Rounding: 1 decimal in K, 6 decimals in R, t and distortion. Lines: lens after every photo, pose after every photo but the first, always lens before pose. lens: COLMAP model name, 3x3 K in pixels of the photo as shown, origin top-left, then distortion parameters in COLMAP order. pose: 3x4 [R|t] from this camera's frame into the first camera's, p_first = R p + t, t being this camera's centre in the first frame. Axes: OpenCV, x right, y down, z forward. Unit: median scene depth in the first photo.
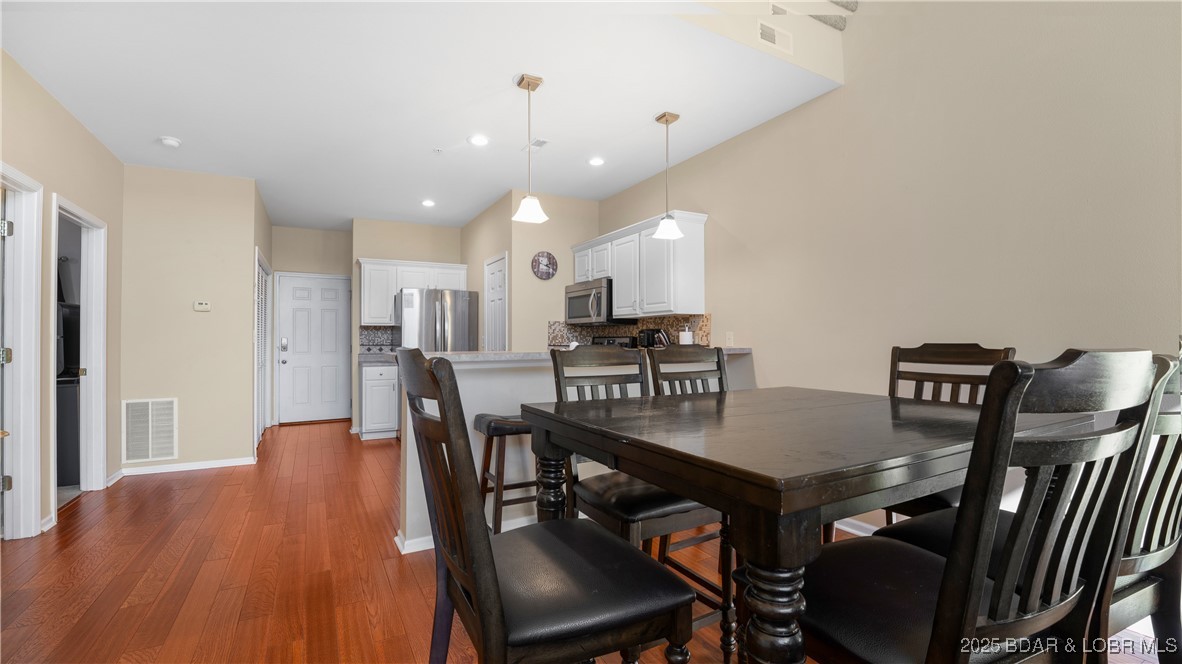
lens RADIAL K [[494.9, 0, 573.5], [0, 494.9, 331.2], [0, 0, 1]] dist [0.000407, -0.000127]
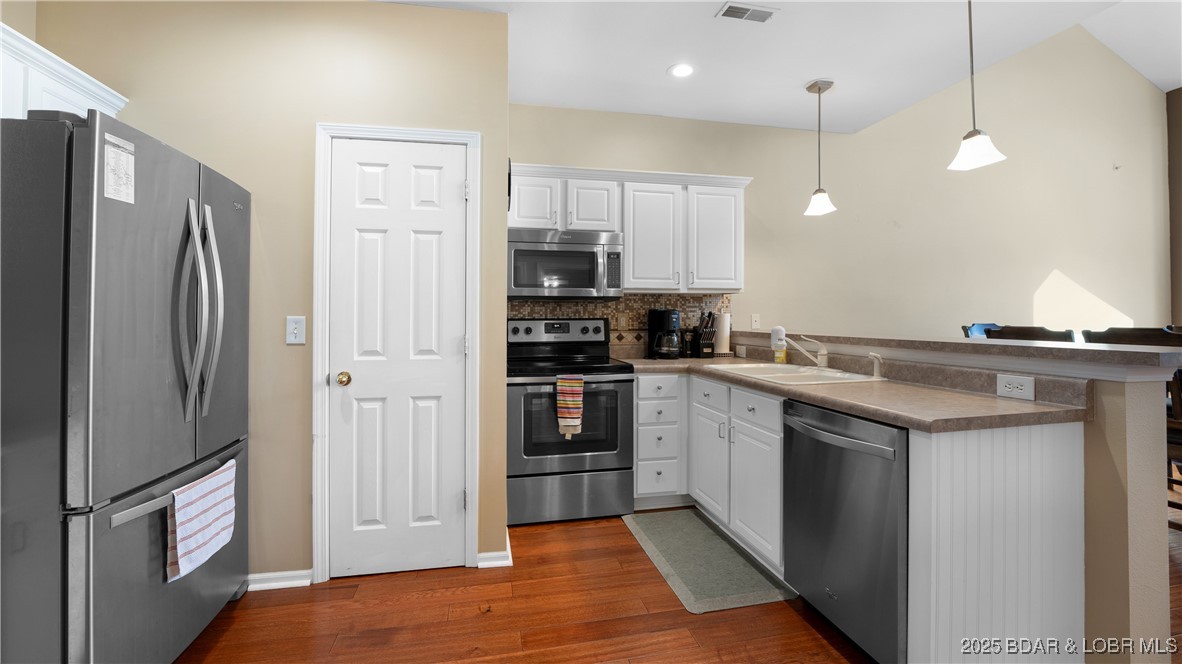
lens RADIAL K [[494.6, 0, 586.8], [0, 494.6, 308.9], [0, 0, 1]] dist [-0.015600, -0.000148]
pose [[0.281657, 0.020550, 0.959295, -0.532813], [-0.012757, 0.999762, -0.017671, 0.009328], [-0.959430, -0.007261, 0.281852, 0.752473]]
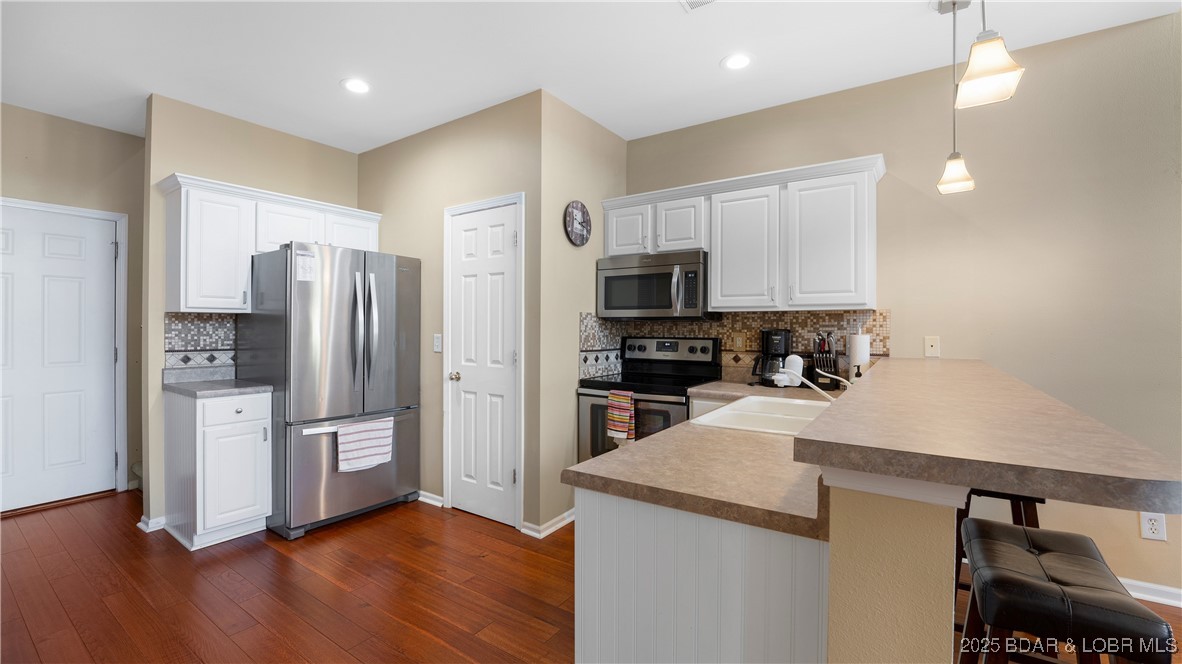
lens RADIAL K [[495.0, 0, 588.4], [0, 495.0, 323.8], [0, 0, 1]] dist [-0.018293, -0.000106]
pose [[0.887285, 0.010498, 0.461102, -0.327537], [-0.014784, 0.999875, 0.005683, -0.009546], [-0.460985, -0.011859, 0.887329, 0.430219]]
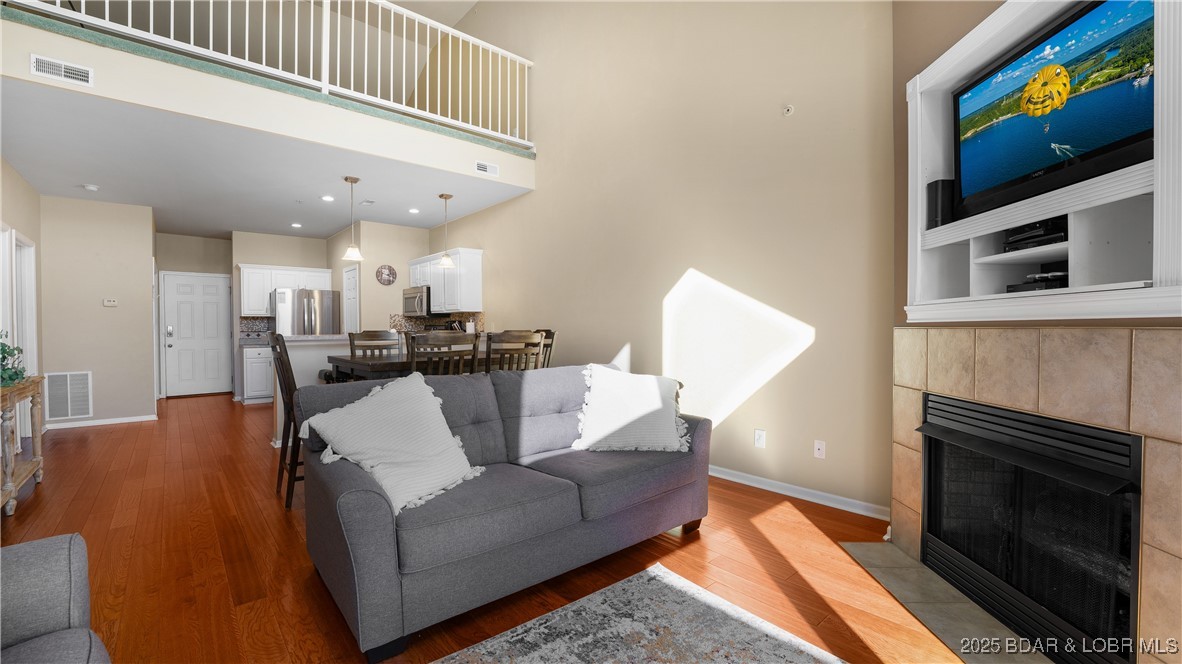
lens RADIAL K [[490.0, 0, 584.5], [0, 490.0, 335.1], [0, 0, 1]] dist [-0.009403, -0.000044]
pose [[0.975964, -0.004521, 0.217883, 0.185453], [-0.003161, 0.999386, 0.034892, -0.011055], [-0.217907, -0.034742, 0.975351, -0.486466]]
